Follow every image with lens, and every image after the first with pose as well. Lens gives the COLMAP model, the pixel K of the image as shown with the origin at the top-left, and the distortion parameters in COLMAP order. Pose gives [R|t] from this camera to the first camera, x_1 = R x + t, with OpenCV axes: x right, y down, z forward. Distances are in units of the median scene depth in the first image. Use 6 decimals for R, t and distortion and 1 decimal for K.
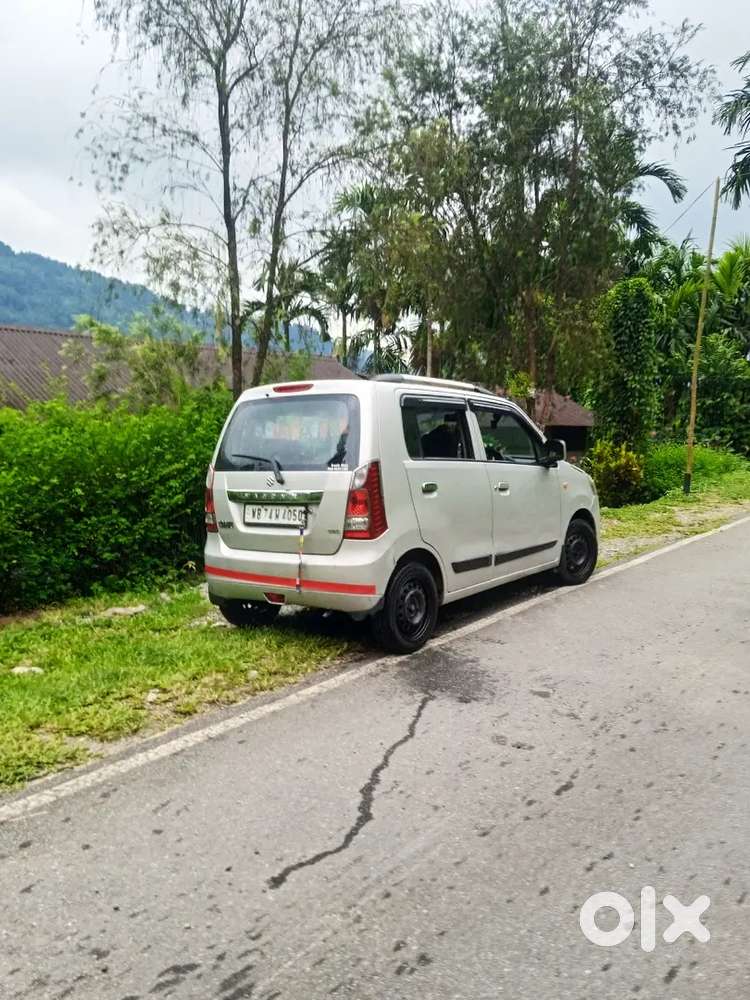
lens RADIAL K [[824.3, 0, 376.9], [0, 824.3, 518.2], [0, 0, 1]] dist [0.019101, -0.002769]
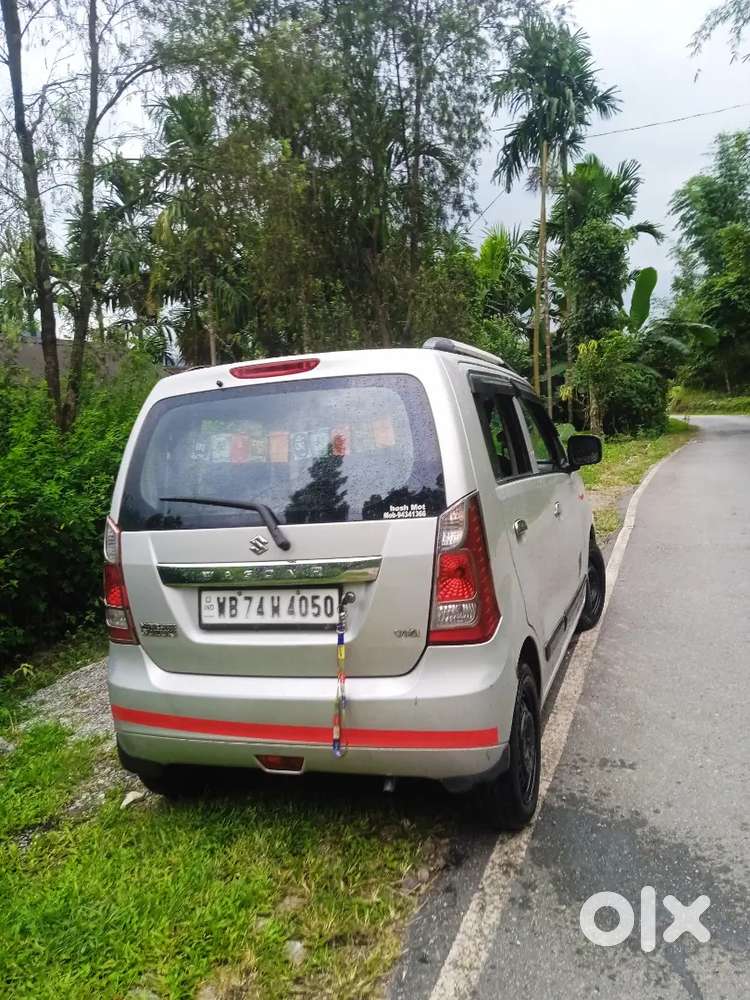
lens RADIAL K [[844.0, 0, 378.0], [0, 844.0, 499.4], [0, 0, 1]] dist [0.029842, -0.001106]
pose [[0.957471, -0.078459, 0.277657, -0.197563], [0.083272, 0.996511, -0.005564, -0.062875], [-0.276252, 0.028449, 0.960664, 0.446440]]
